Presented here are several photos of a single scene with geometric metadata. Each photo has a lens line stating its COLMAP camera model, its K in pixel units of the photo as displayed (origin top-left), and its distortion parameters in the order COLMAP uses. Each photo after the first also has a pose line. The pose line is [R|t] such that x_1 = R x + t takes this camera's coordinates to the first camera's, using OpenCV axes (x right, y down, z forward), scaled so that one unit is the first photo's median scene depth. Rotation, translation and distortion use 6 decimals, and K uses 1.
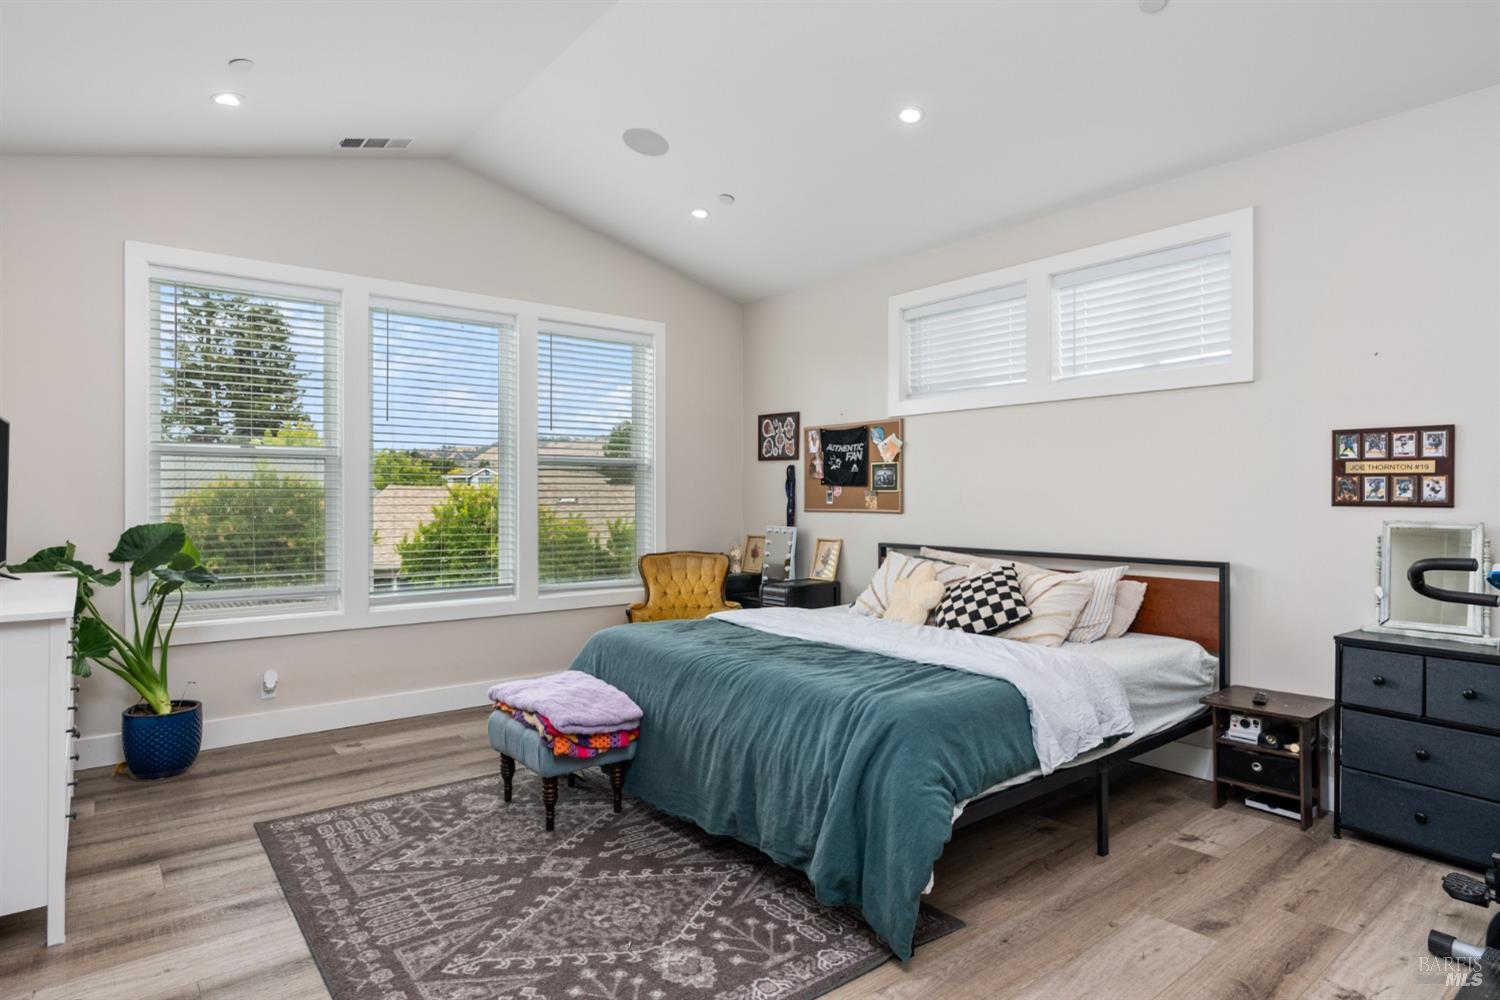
lens RADIAL K [[808.0, 0, 751.5], [0, 808.0, 495.4], [0, 0, 1]] dist [-0.002895, -0.000432]
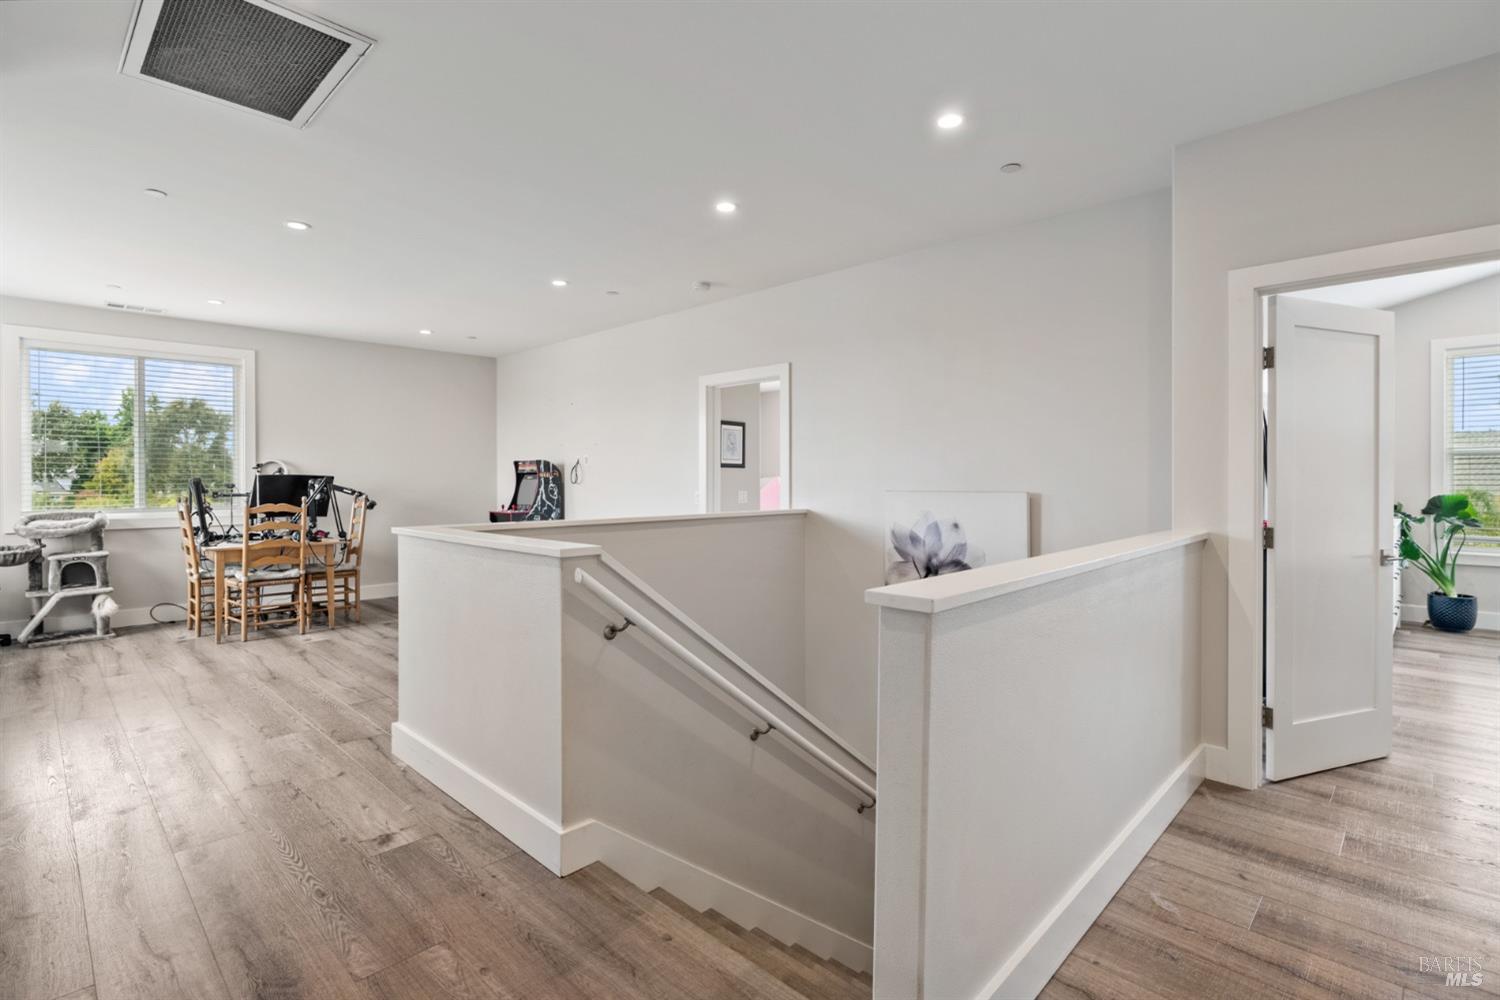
lens RADIAL K [[732.7, 0, 751.5], [0, 732.7, 487.3], [0, 0, 1]] dist [-0.004476, -0.000756]
pose [[0.129609, 0.001070, -0.991565, 0.686127], [0.008727, 0.999959, 0.002220, 0.003369], [0.991527, -0.008941, 0.129594, -0.765595]]
